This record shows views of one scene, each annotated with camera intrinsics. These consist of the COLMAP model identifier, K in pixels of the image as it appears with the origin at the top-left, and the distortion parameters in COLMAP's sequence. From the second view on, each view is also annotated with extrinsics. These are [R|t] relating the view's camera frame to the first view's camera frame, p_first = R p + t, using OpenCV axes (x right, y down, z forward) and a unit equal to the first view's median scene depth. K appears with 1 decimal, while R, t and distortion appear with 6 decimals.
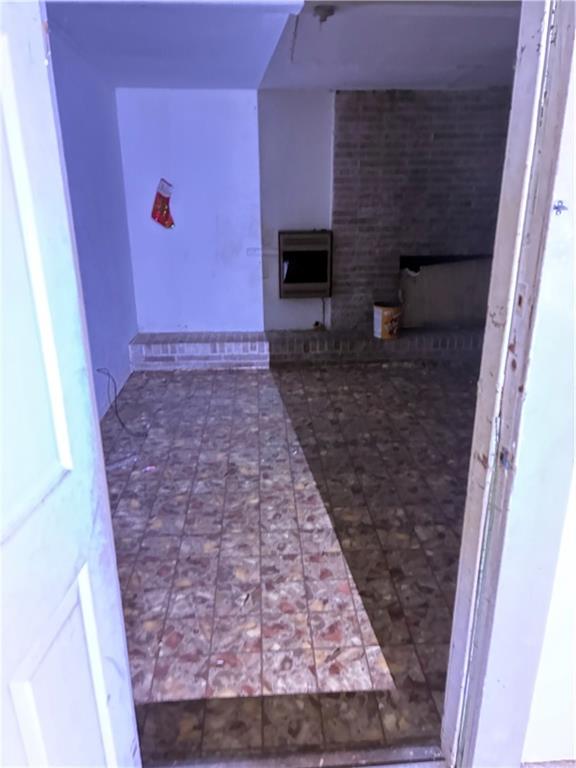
lens RADIAL K [[500.1, 0, 305.1], [0, 500.1, 330.9], [0, 0, 1]] dist [0.030440, -0.003618]
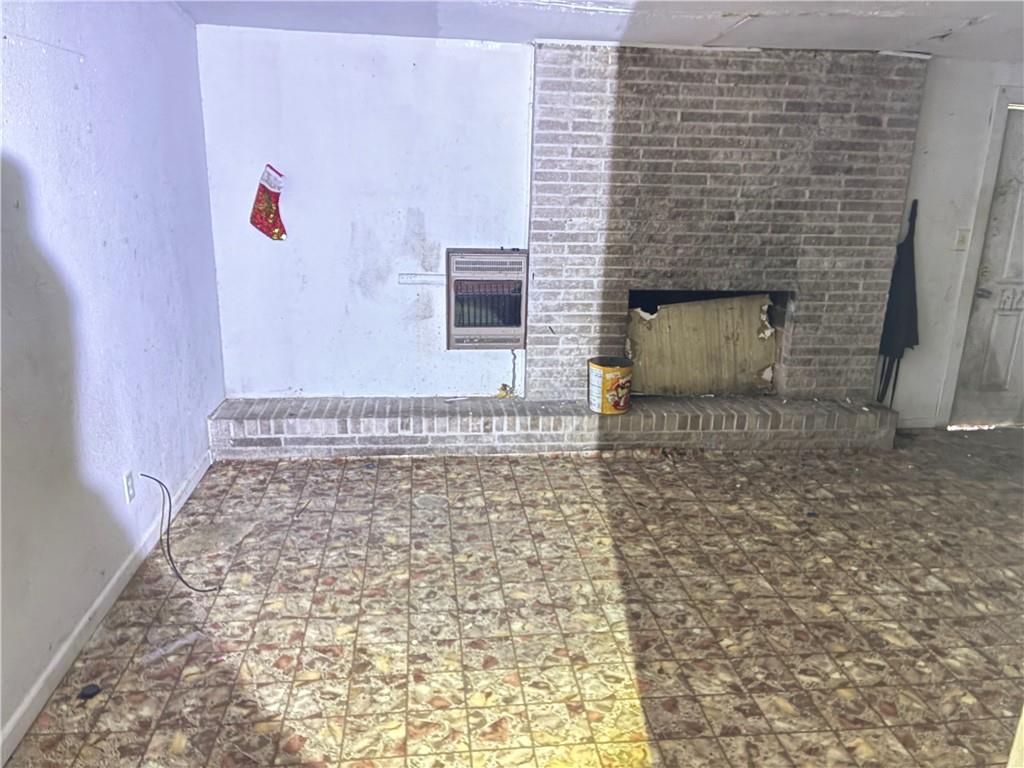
lens RADIAL K [[793.0, 0, 510.8], [0, 793.0, 372.4], [0, 0, 1]] dist [0.042726, -0.047708]
pose [[0.999273, 0.027625, 0.026258, 0.025525], [-0.026350, 0.998514, -0.047707, 0.078958], [-0.027537, 0.046980, 0.998516, -0.255378]]
